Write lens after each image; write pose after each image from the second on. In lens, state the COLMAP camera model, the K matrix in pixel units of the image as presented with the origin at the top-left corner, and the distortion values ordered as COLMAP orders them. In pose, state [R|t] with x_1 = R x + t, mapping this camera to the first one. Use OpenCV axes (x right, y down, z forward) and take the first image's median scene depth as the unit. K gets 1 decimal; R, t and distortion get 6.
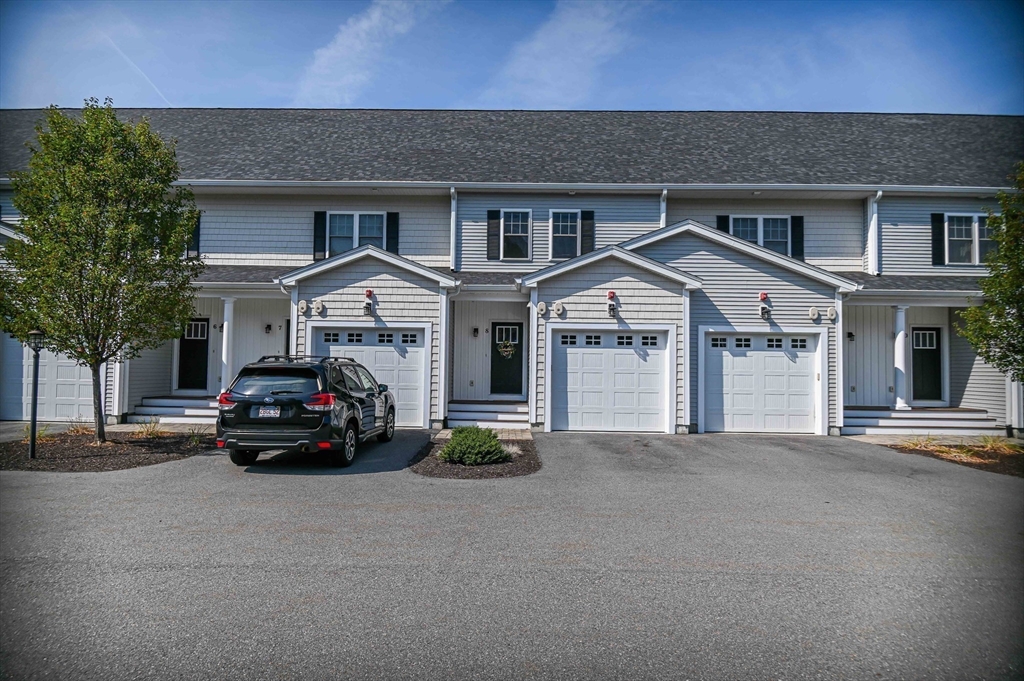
lens RADIAL K [[593.9, 0, 512.0], [0, 593.9, 340.5], [0, 0, 1]] dist [-0.027128, -0.000451]
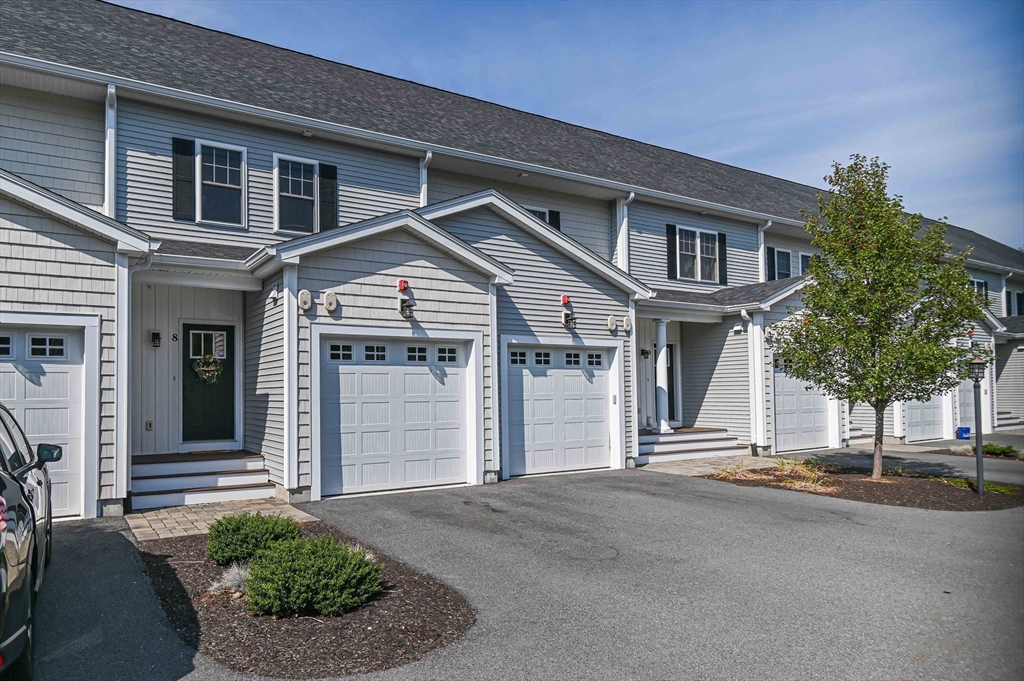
lens RADIAL K [[694.7, 0, 510.6], [0, 694.7, 368.6], [0, 0, 1]] dist [-0.001666, -0.002261]
pose [[0.863342, -0.004581, 0.504598, -0.109818], [-0.001725, 0.999926, 0.012028, 0.006431], [-0.504616, -0.011254, 0.863270, 0.232654]]
